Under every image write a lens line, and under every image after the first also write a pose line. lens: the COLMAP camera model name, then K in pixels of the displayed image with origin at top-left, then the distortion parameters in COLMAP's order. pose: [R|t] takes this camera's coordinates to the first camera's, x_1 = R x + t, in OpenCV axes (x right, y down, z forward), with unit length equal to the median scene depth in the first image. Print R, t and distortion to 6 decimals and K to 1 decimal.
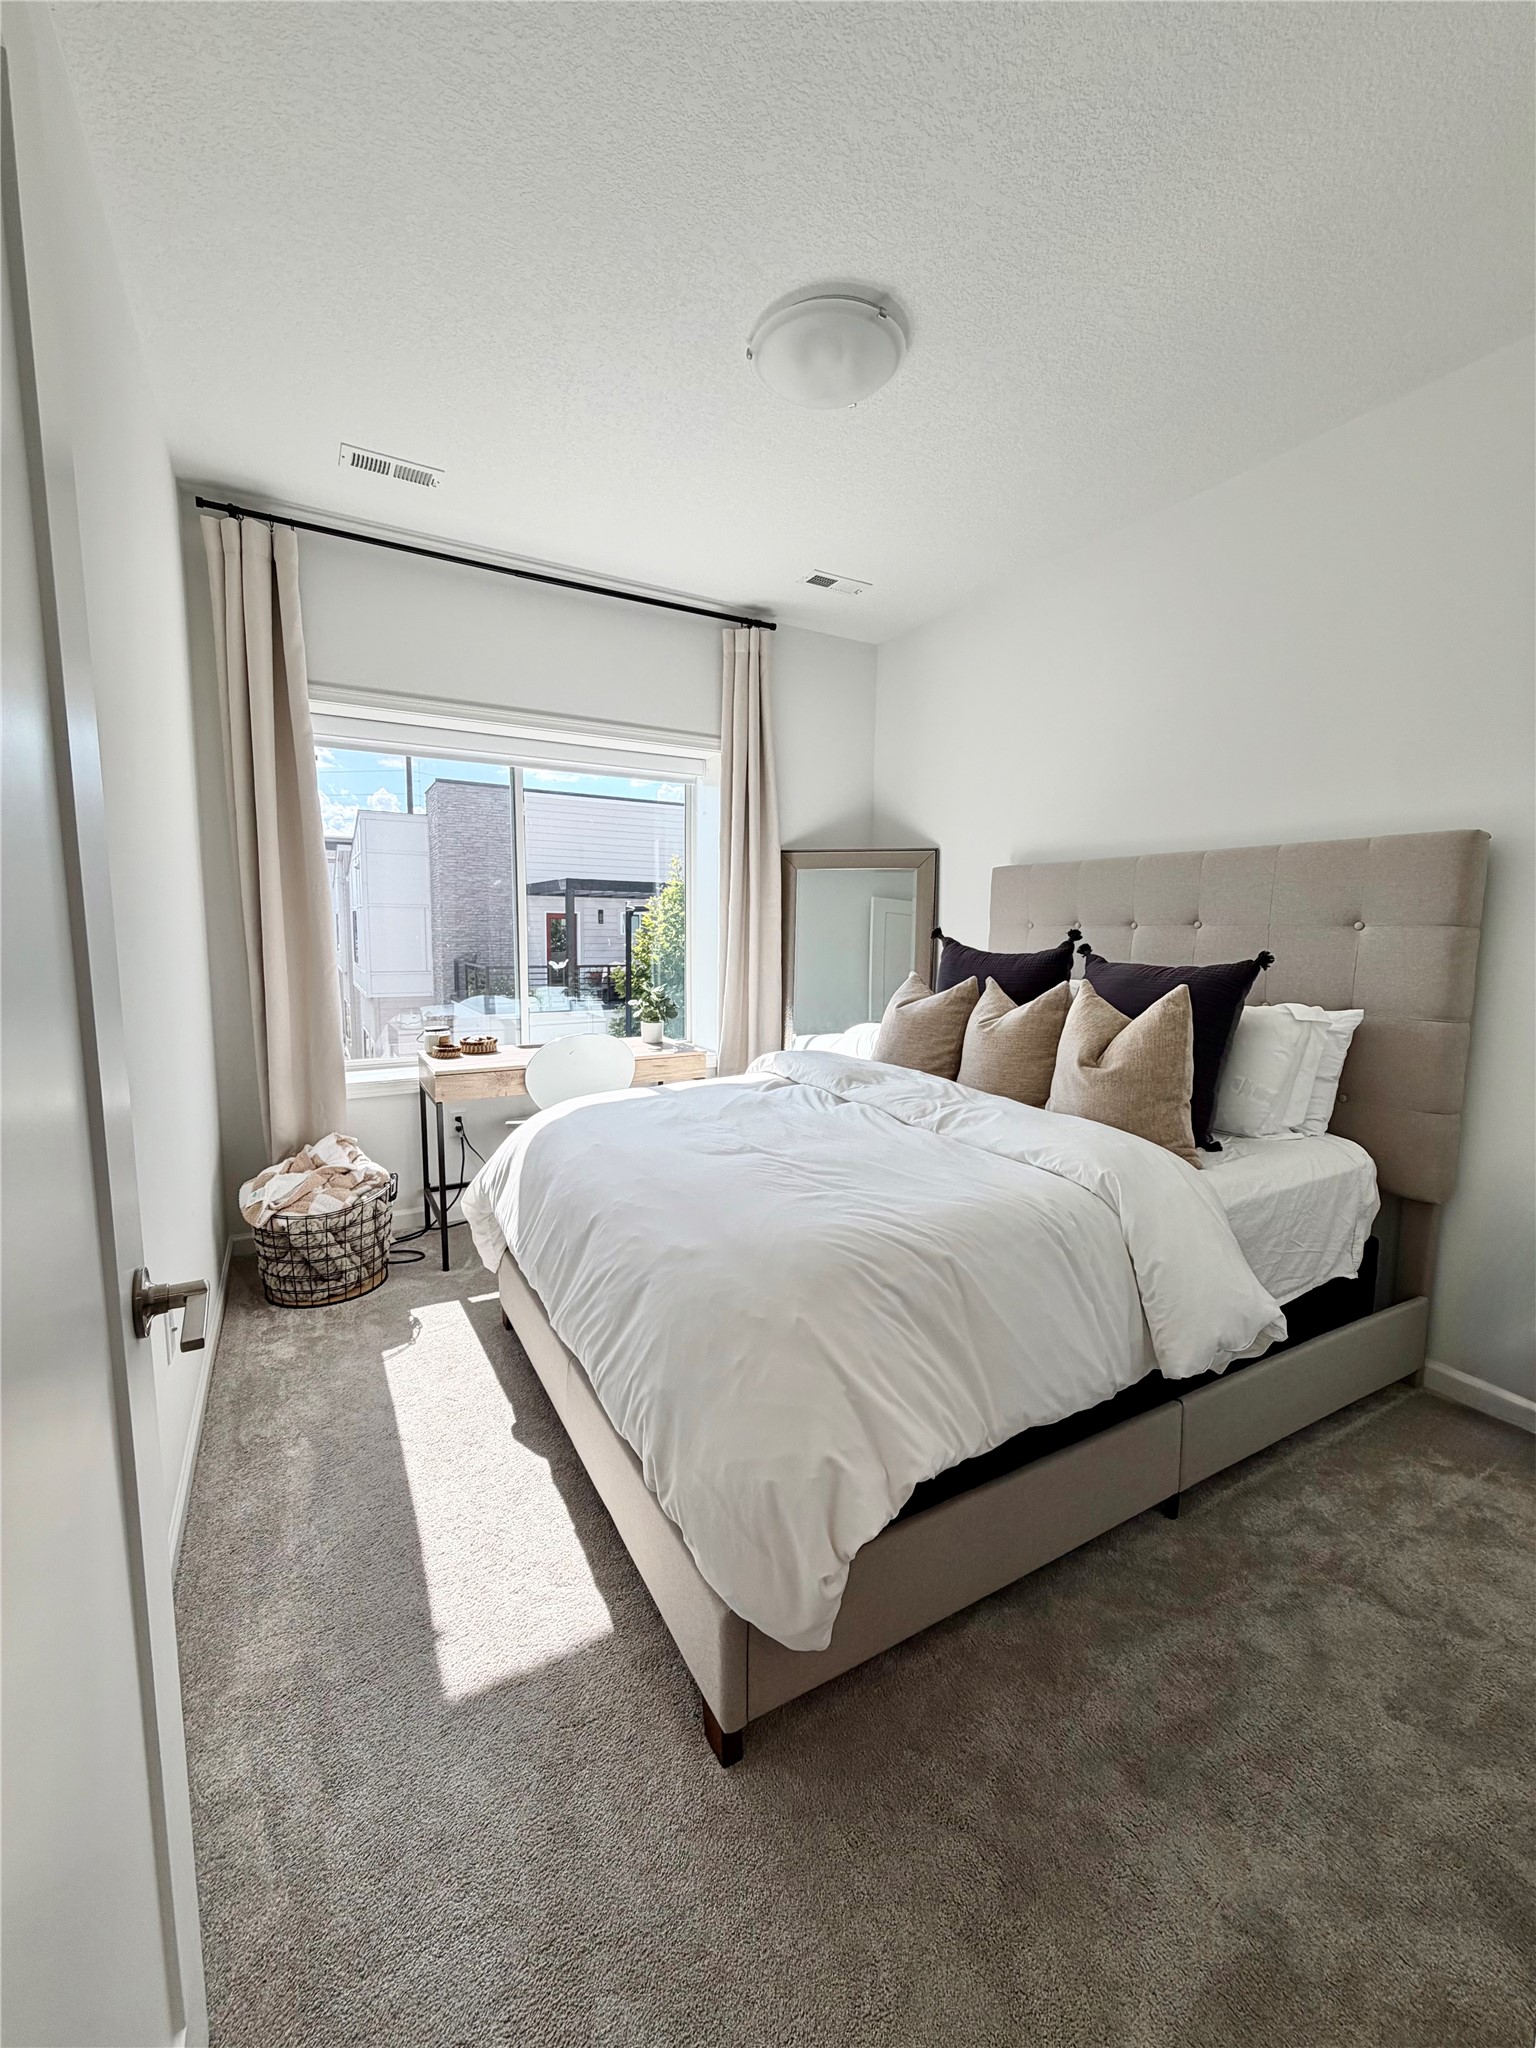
lens RADIAL K [[819.3, 0, 770.5], [0, 819.3, 1021.9], [0, 0, 1]] dist [0.001686, 0.000470]
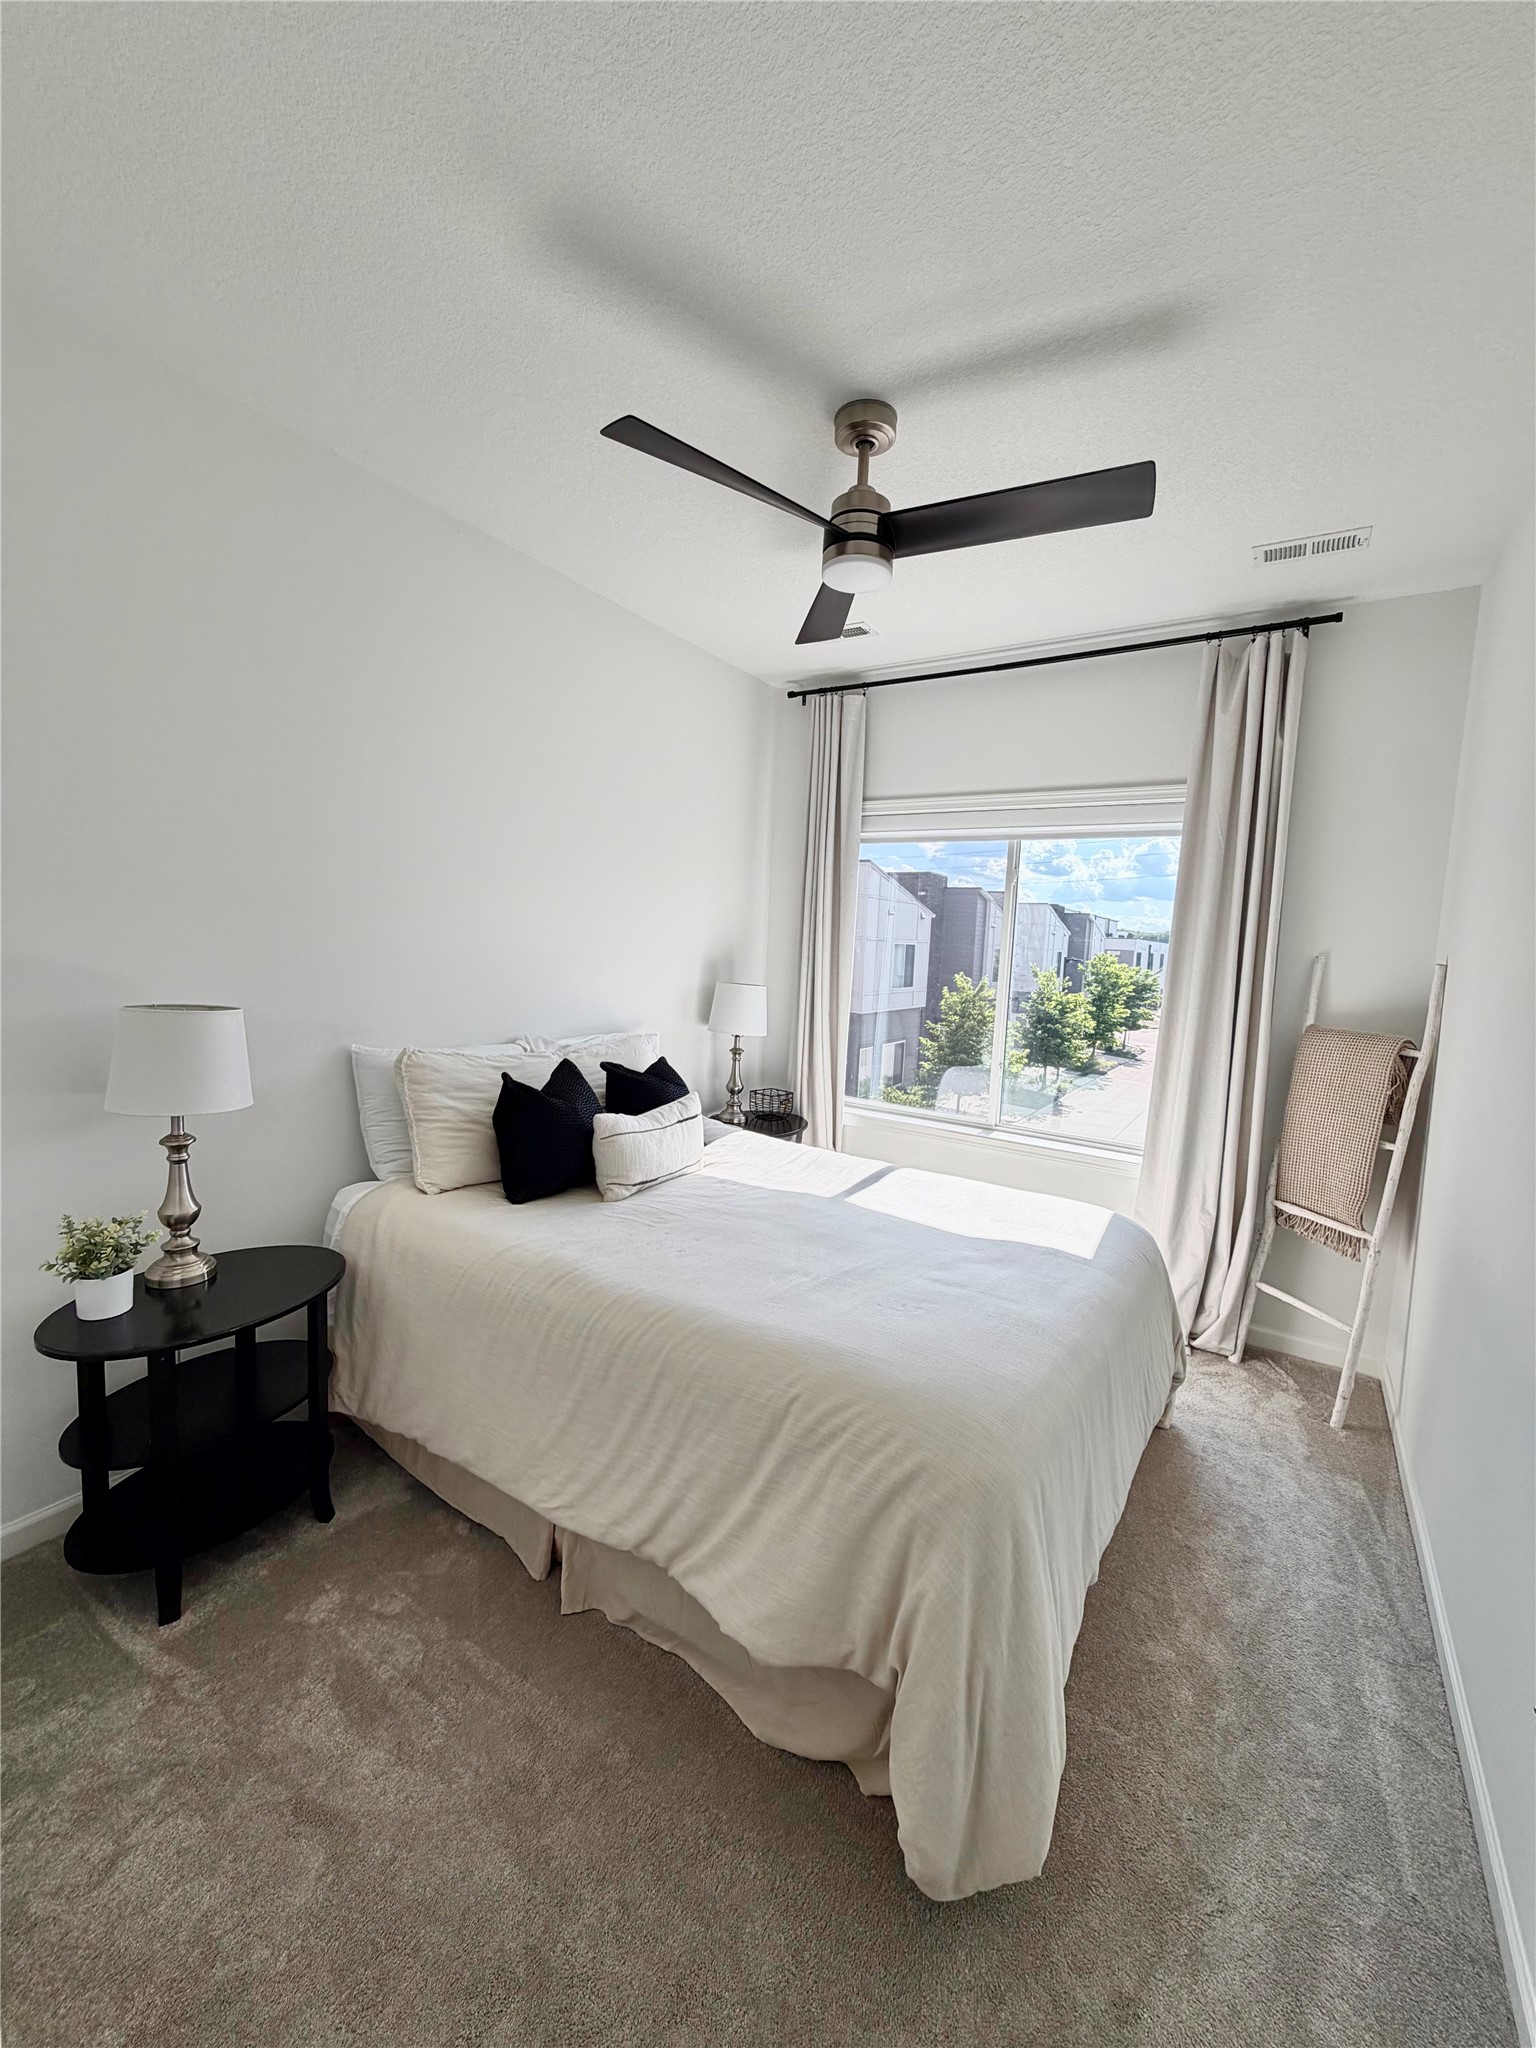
lens RADIAL K [[819.3, 0, 770.5], [0, 819.3, 1021.9], [0, 0, 1]] dist [0.001686, 0.000470]
pose [[0.489731, 0.065499, -0.869410, 0.156477], [-0.159804, 0.987025, -0.015657, -0.004598], [0.857104, 0.146603, 0.493843, 0.080447]]
